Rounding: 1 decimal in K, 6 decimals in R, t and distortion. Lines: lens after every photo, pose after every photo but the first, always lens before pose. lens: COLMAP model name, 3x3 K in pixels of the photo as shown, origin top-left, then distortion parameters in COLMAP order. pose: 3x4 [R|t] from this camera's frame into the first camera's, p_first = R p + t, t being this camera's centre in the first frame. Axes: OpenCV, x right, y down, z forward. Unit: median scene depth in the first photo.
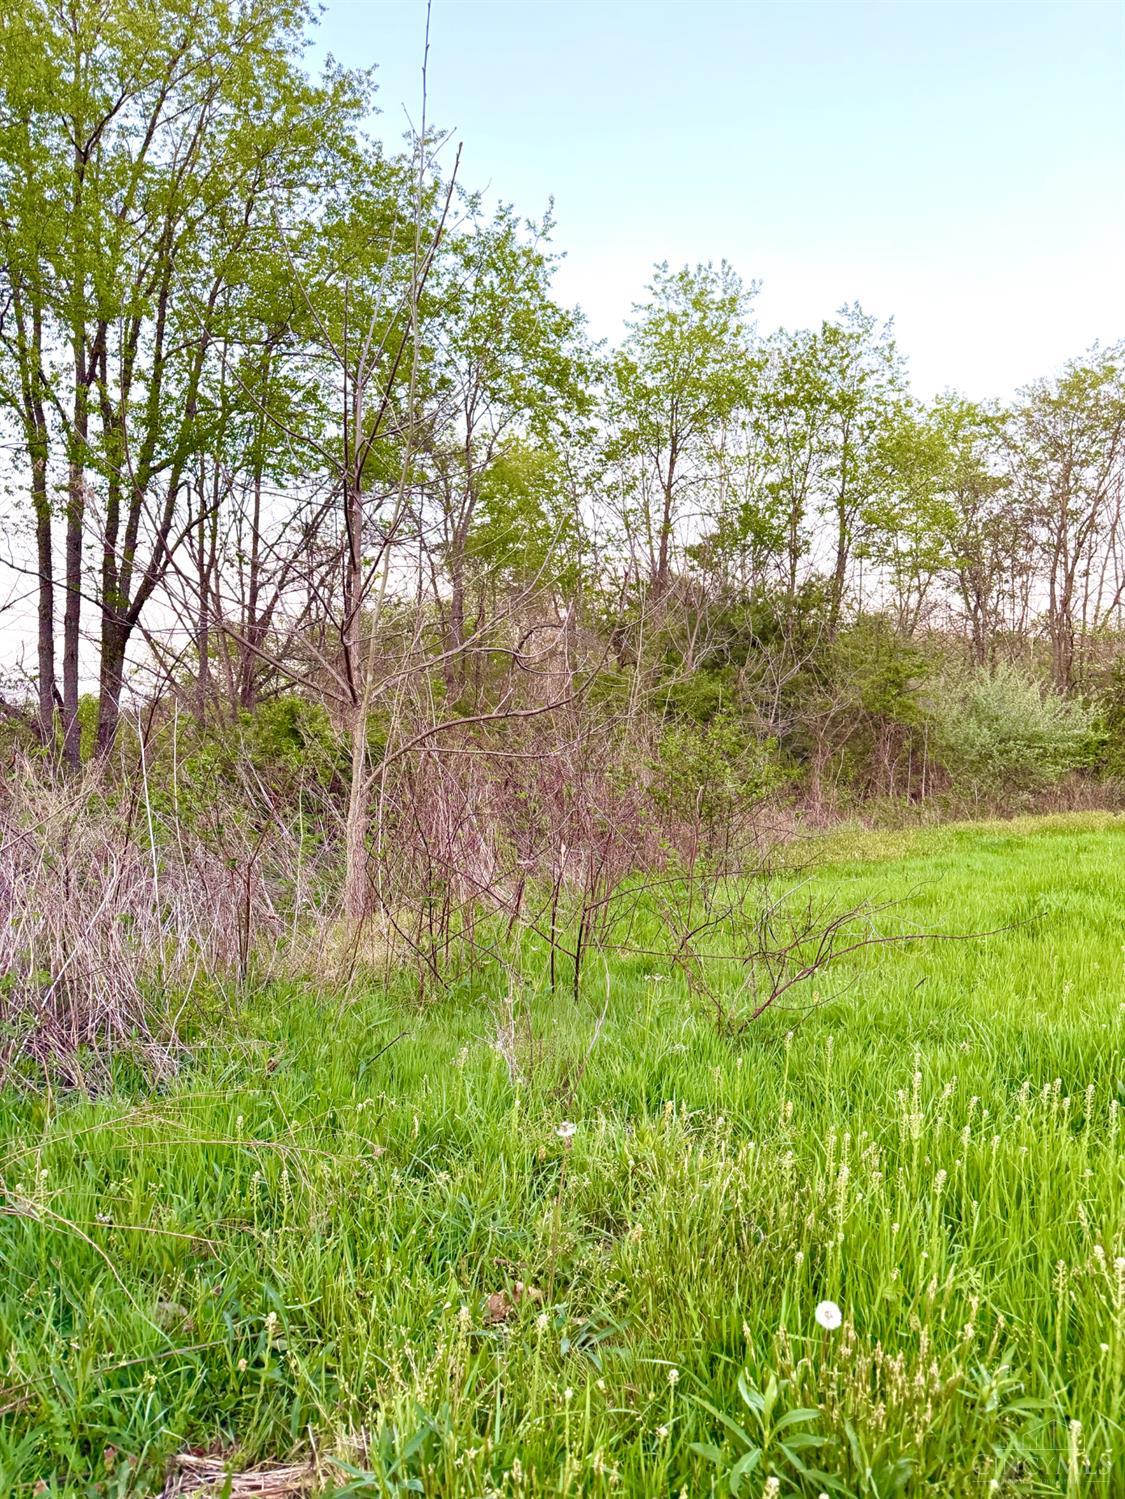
lens RADIAL K [[1049.6, 0, 579.5], [0, 1049.6, 783.9], [0, 0, 1]] dist [0.005453, -0.017969]
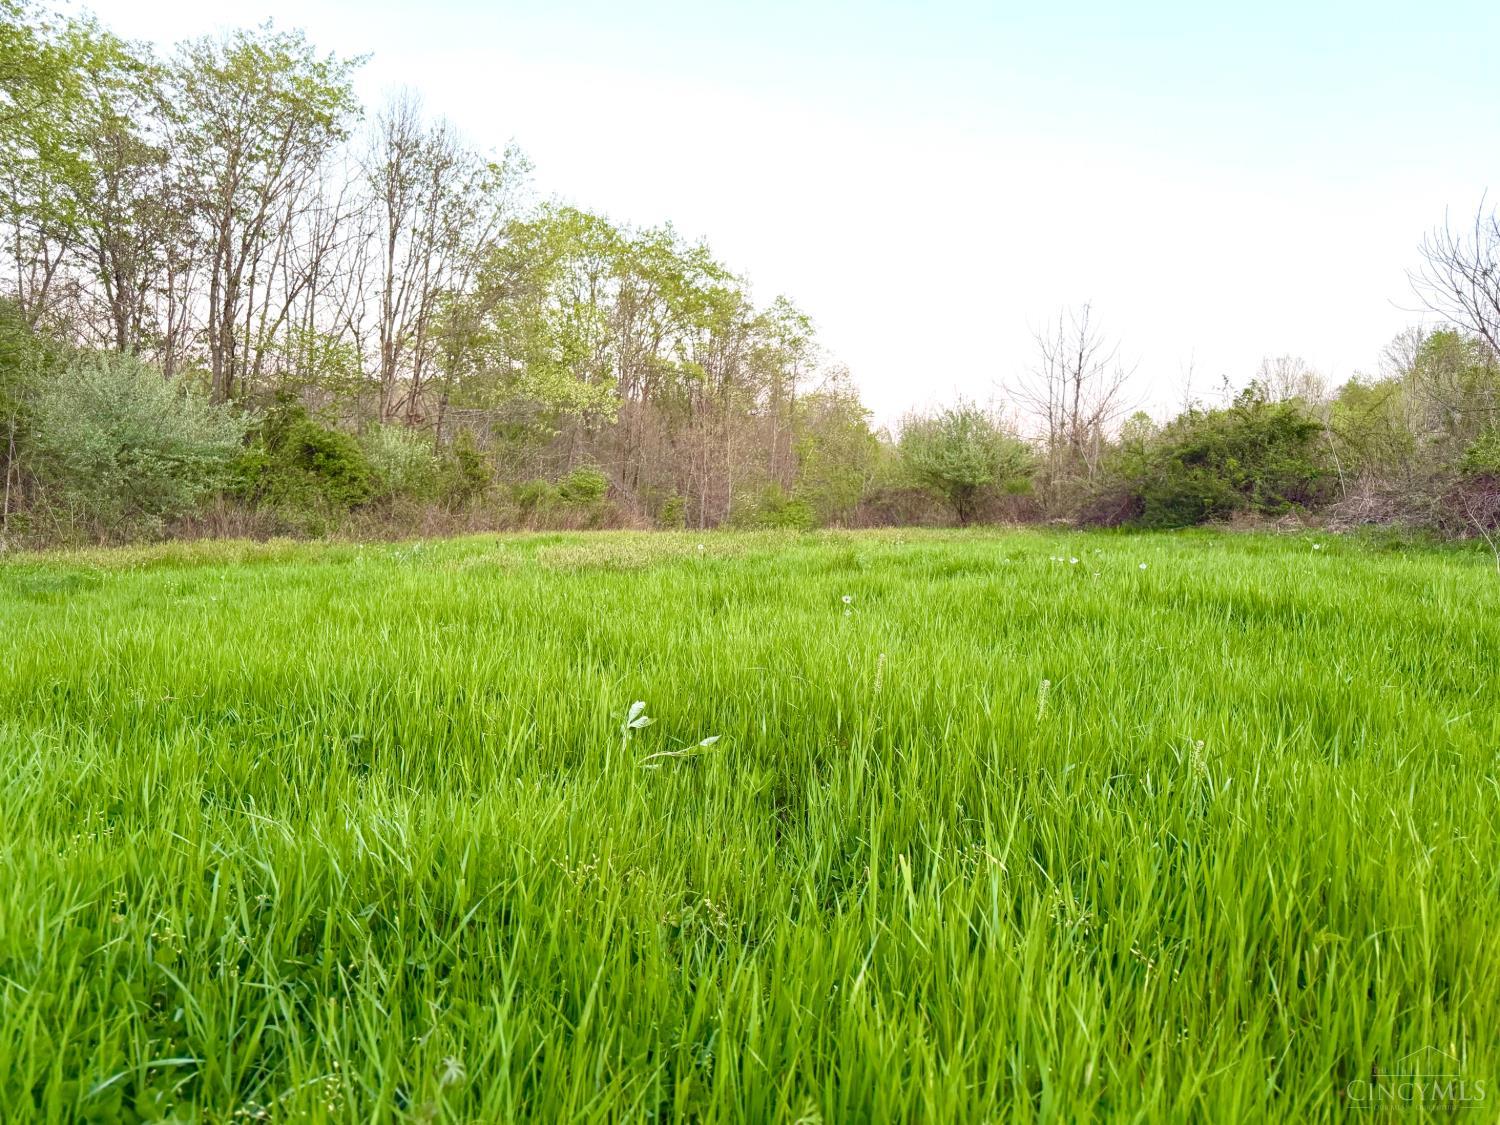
lens RADIAL K [[1050.3, 0, 749.6], [0, 1050.3, 575.9], [0, 0, 1]] dist [0.005453, -0.017969]
pose [[0.632227, 0.000301, 0.774783, 0.057091], [-0.038020, 0.998807, 0.030636, 0.006621], [-0.773850, -0.048826, 0.631484, 0.093730]]
